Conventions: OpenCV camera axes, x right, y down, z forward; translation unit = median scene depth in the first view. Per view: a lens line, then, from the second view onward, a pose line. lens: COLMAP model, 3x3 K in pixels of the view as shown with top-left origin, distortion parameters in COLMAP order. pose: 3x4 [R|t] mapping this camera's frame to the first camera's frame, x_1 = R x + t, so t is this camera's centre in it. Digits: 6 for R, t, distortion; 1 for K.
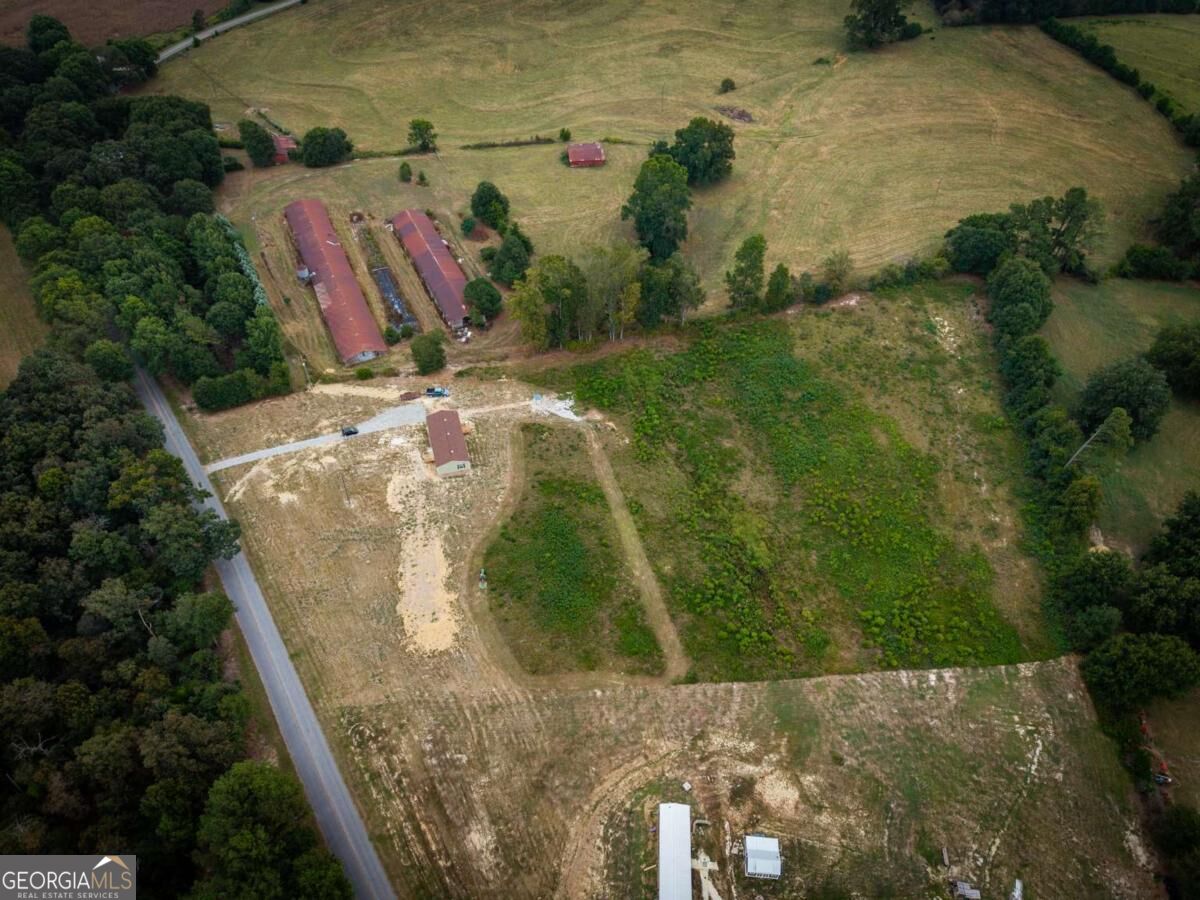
lens RADIAL K [[805.8, 0, 603.7], [0, 805.8, 446.1], [0, 0, 1]] dist [0.026075, -0.022627]
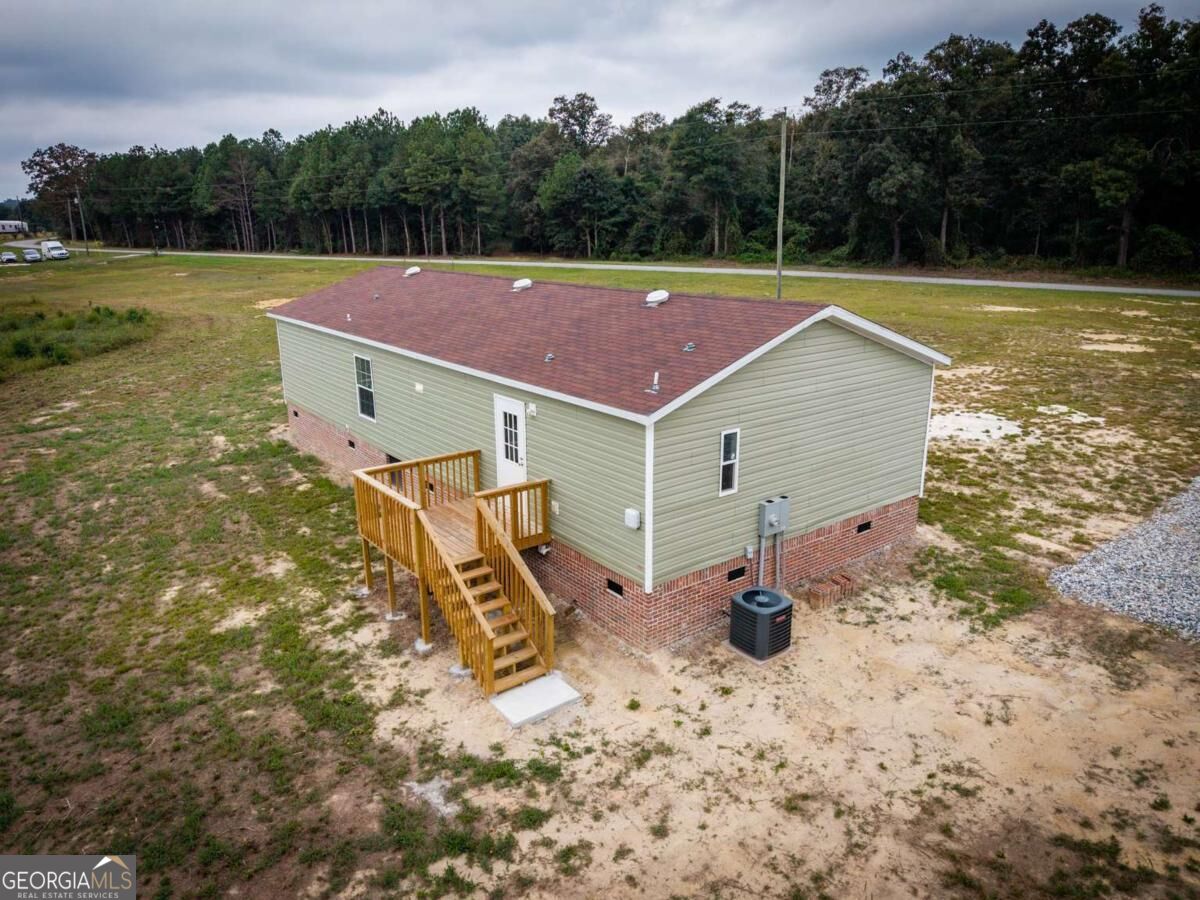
lens RADIAL K [[805.8, 0, 603.7], [0, 805.8, 446.1], [0, 0, 1]] dist [0.026075, -0.022627]
pose [[-0.931070, 0.080145, -0.355928, -0.168870], [-0.272279, 0.496715, 0.824099, -0.091984], [0.242842, 0.864206, -0.440654, 1.087577]]
